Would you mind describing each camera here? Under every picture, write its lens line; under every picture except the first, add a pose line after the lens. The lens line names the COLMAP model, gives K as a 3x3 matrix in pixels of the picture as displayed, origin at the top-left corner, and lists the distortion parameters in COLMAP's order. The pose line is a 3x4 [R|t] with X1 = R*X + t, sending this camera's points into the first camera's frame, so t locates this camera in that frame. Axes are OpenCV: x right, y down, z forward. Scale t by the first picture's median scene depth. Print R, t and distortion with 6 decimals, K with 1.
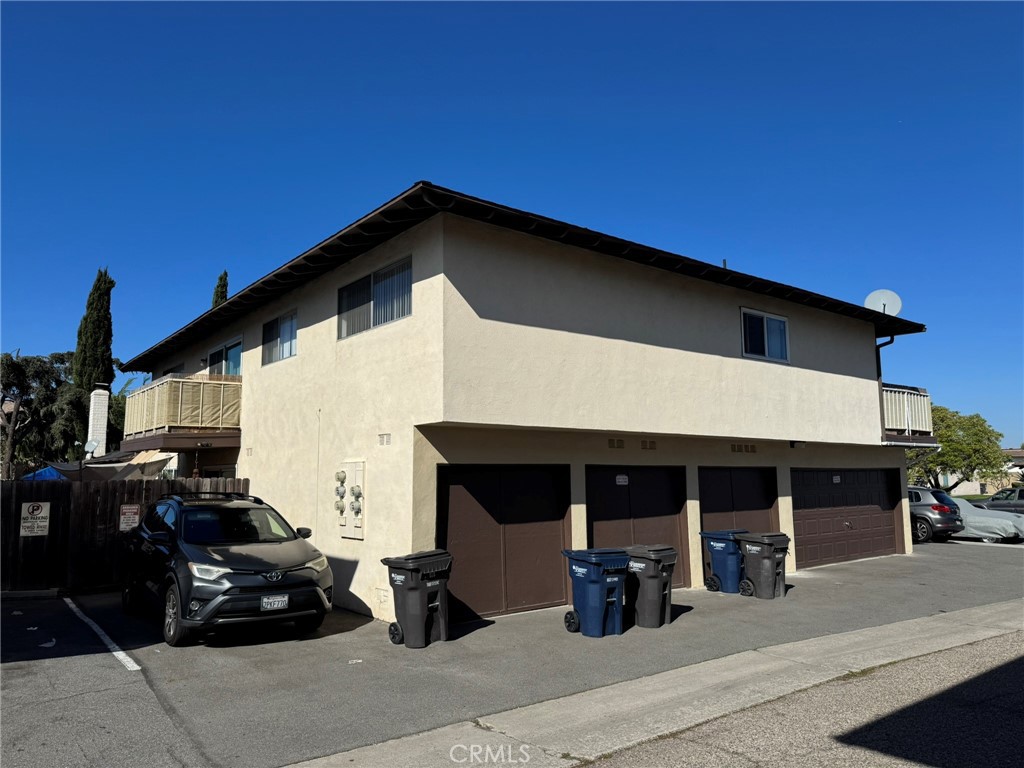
lens RADIAL K [[719.3, 0, 507.5], [0, 719.3, 387.4], [0, 0, 1]] dist [0.033232, -0.001582]
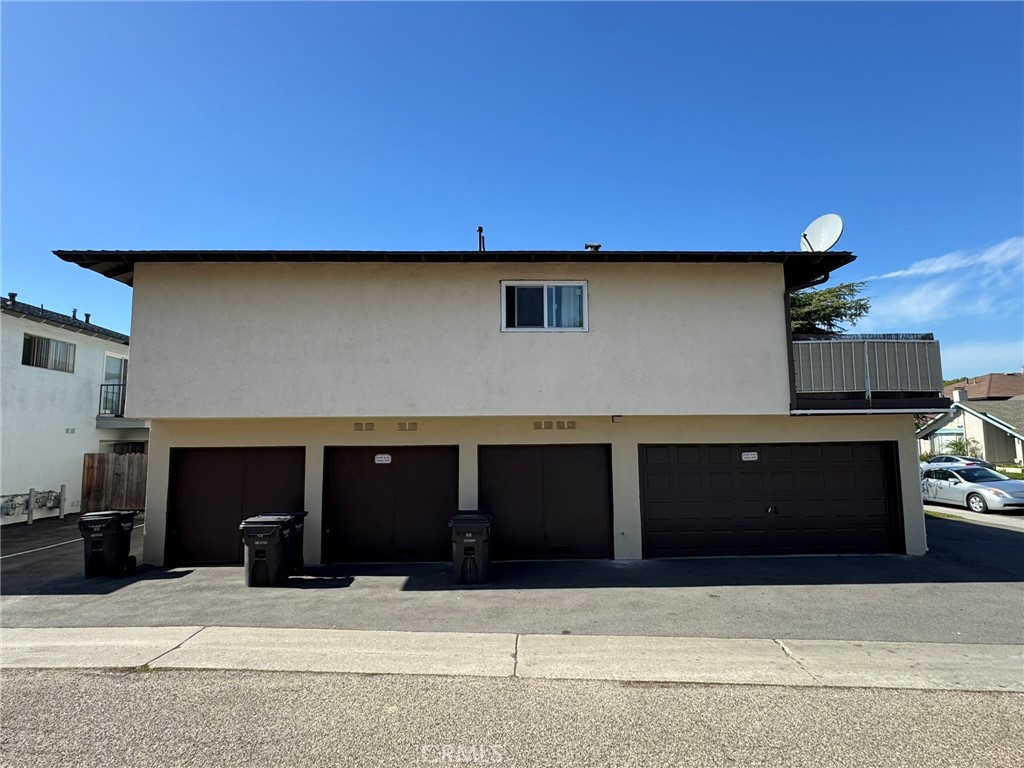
lens RADIAL K [[537.6, 0, 516.6], [0, 537.6, 384.8], [0, 0, 1]] dist [-0.004610, 0.000269]
pose [[0.815562, -0.078205, -0.573361, 0.708960], [0.076724, 0.996692, -0.026812, 0.046759], [0.573561, -0.022123, 0.818864, 0.393685]]
